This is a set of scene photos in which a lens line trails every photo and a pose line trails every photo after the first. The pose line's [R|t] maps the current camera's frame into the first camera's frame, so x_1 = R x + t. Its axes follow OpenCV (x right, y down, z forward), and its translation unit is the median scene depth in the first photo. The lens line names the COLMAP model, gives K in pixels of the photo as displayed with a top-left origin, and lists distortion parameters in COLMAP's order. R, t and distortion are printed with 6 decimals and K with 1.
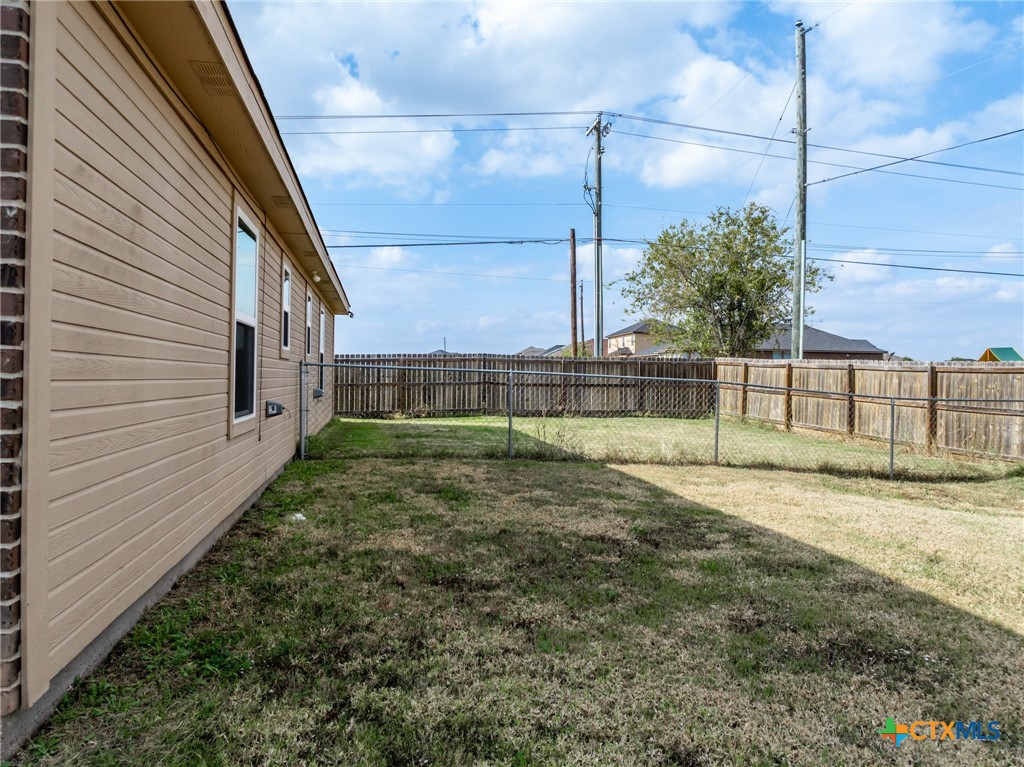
lens RADIAL K [[718.9, 0, 537.7], [0, 718.9, 382.3], [0, 0, 1]] dist [-0.038877, 0.024978]
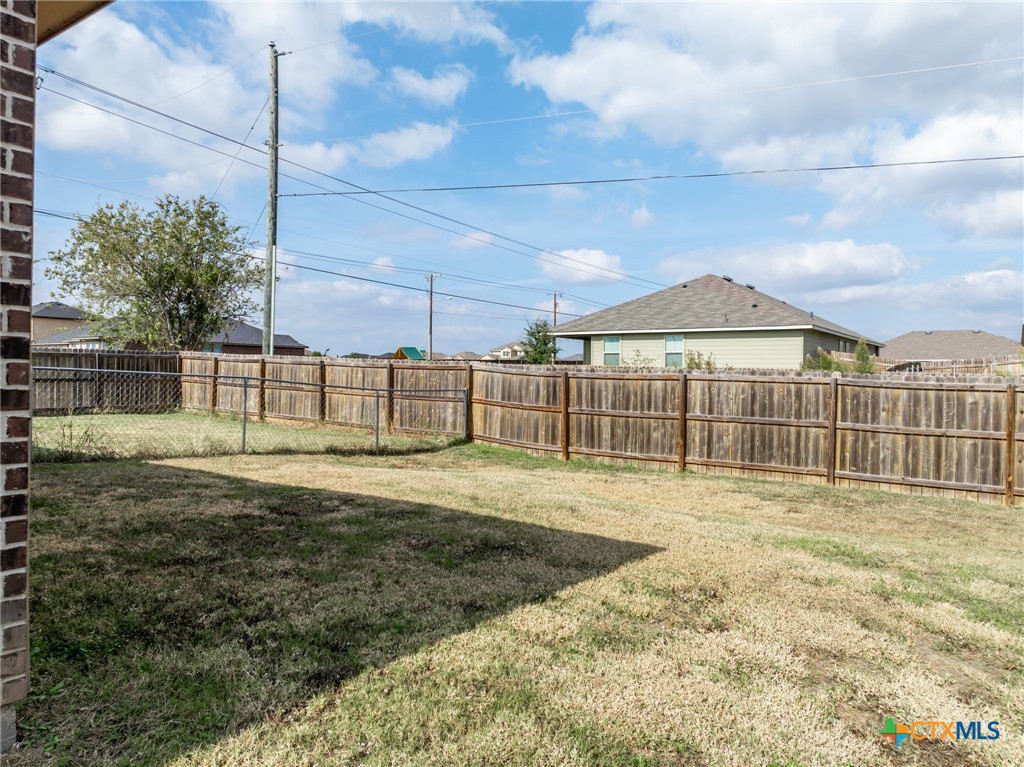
lens RADIAL K [[718.9, 0, 537.7], [0, 718.9, 382.3], [0, 0, 1]] dist [-0.038877, 0.024978]
pose [[0.691970, -0.008356, 0.721878, -0.128020], [-0.000337, 0.999929, 0.011897, -0.003516], [-0.721926, -0.008475, 0.691918, -0.040844]]
